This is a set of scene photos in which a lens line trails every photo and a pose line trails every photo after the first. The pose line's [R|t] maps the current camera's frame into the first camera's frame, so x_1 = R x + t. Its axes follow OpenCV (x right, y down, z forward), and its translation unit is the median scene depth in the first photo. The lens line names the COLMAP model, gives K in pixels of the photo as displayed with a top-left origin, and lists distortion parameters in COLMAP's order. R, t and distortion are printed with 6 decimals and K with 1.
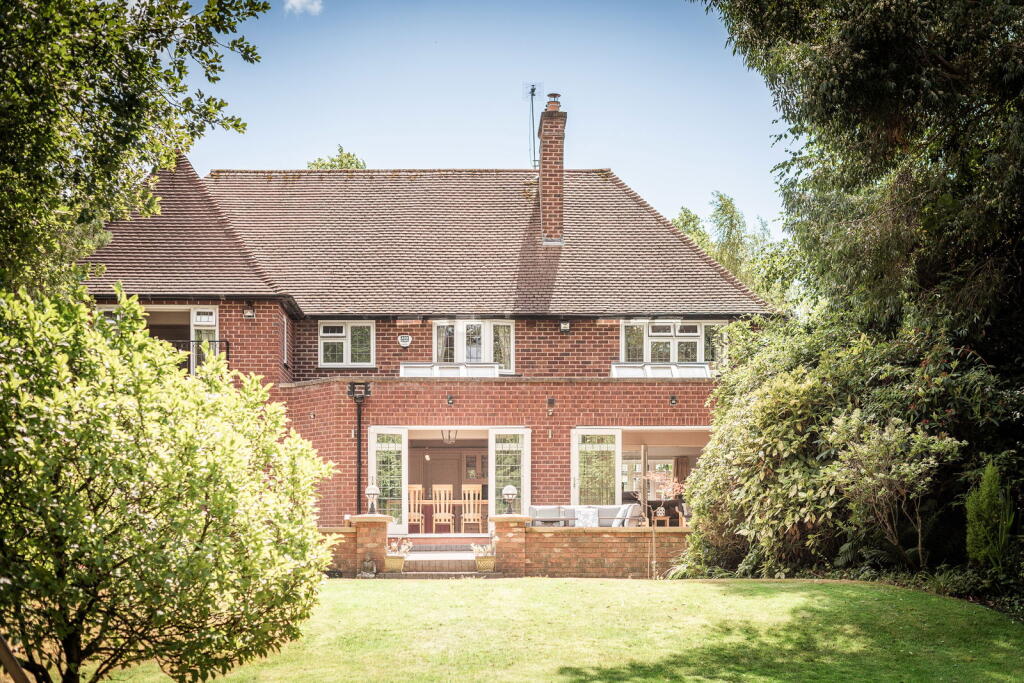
lens RADIAL K [[1476.0, 0, 515.3], [0, 1476.0, 342.3], [0, 0, 1]] dist [-0.022331, 0.000000]
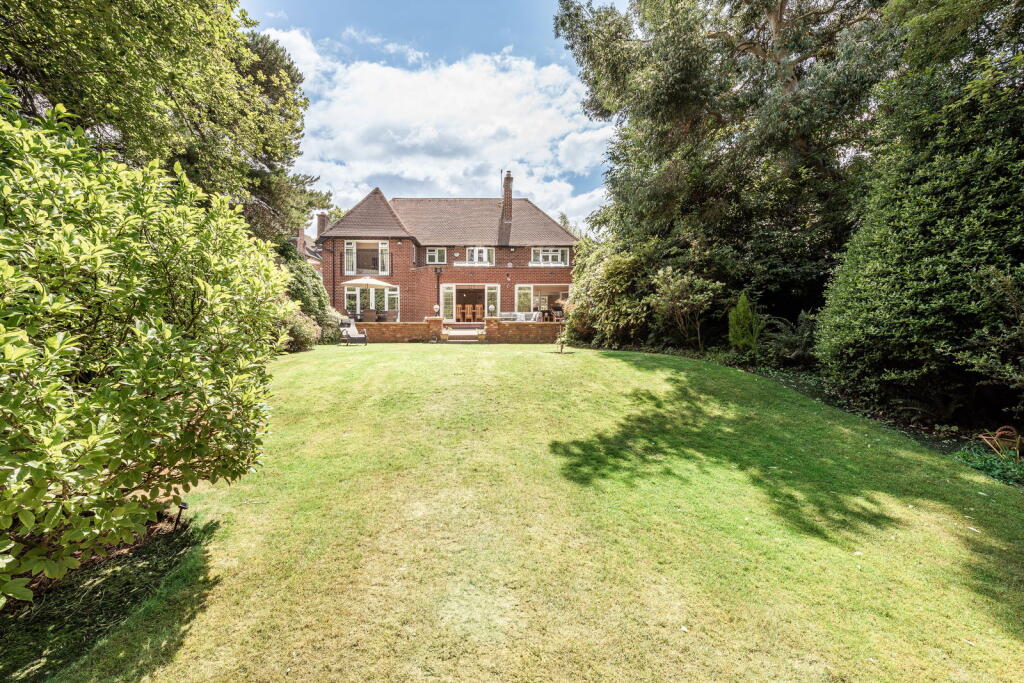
lens RADIAL K [[398.5, 0, 490.5], [0, 398.5, 332.3], [0, 0, 1]] dist [0.015364, -0.002377]
pose [[0.999894, 0.002142, -0.014374, 0.002974], [0.000260, 0.986281, 0.165073, 0.023845], [0.014530, -0.165059, 0.986177, 0.253854]]
